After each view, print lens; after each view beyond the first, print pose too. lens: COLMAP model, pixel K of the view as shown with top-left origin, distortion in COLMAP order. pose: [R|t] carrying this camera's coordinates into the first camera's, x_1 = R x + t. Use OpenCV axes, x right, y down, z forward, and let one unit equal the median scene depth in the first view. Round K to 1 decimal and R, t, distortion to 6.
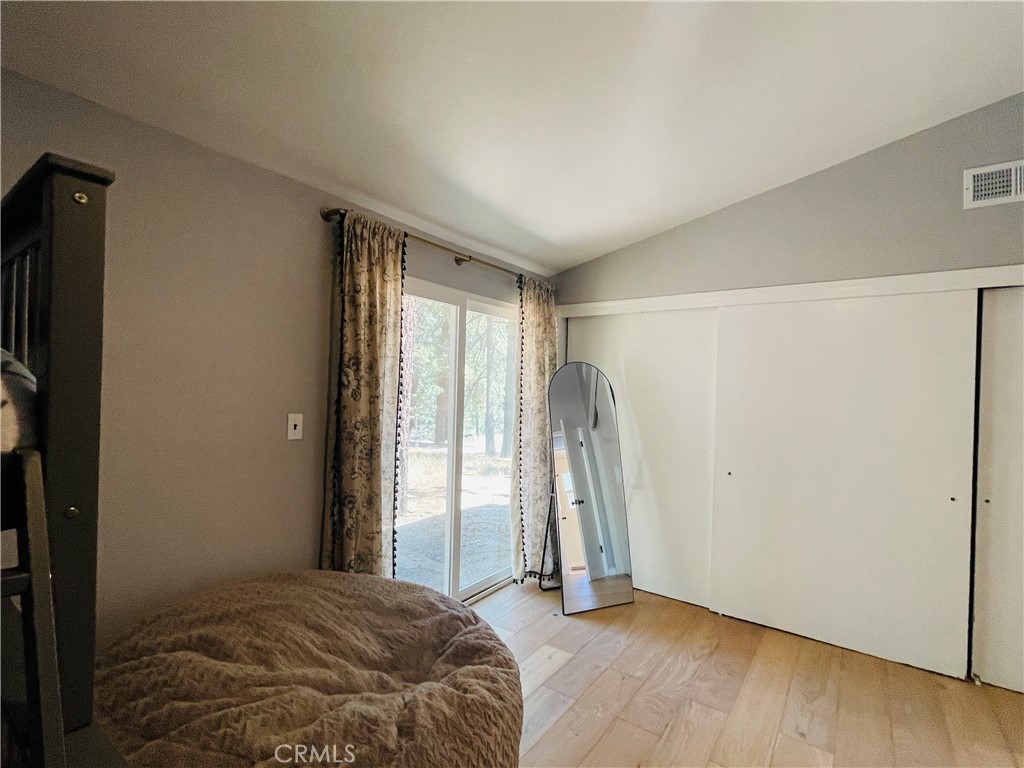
lens RADIAL K [[490.1, 0, 507.2], [0, 490.1, 386.3], [0, 0, 1]] dist [-0.003667, 0.001089]
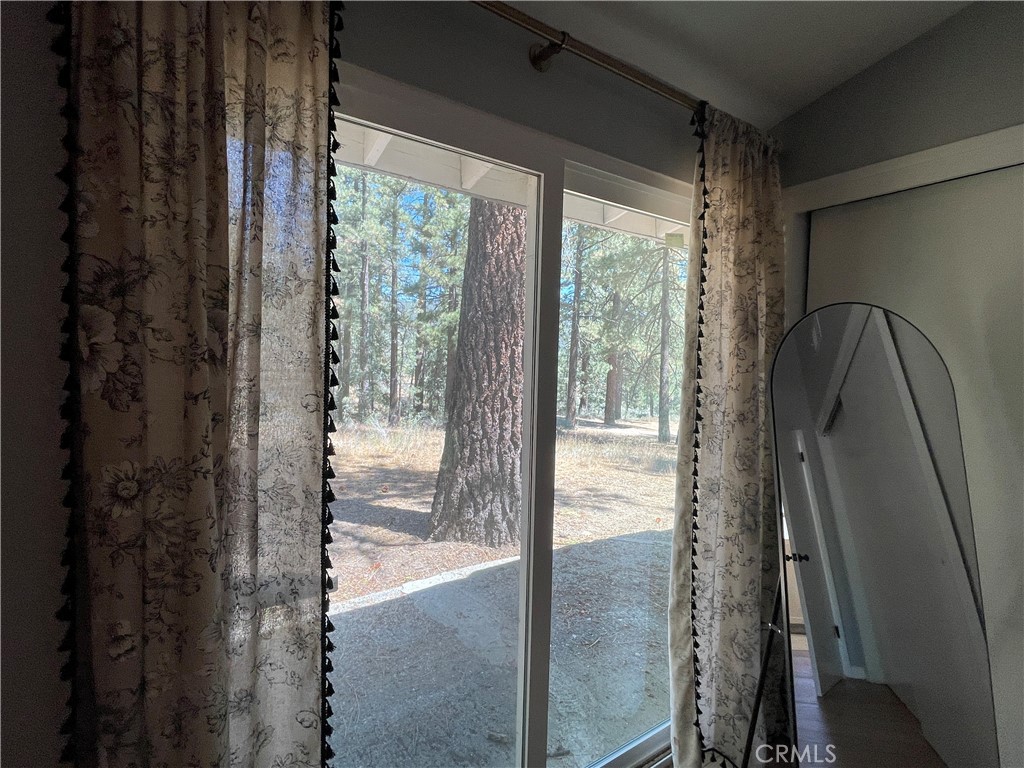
lens RADIAL K [[490.1, 0, 507.2], [0, 490.1, 386.3], [0, 0, 1]] dist [-0.003667, 0.001089]
pose [[0.939231, 0.014769, -0.342968, 0.017541], [0.001157, 0.998932, 0.046187, 0.000413], [0.343284, -0.043777, 0.938211, 0.508016]]
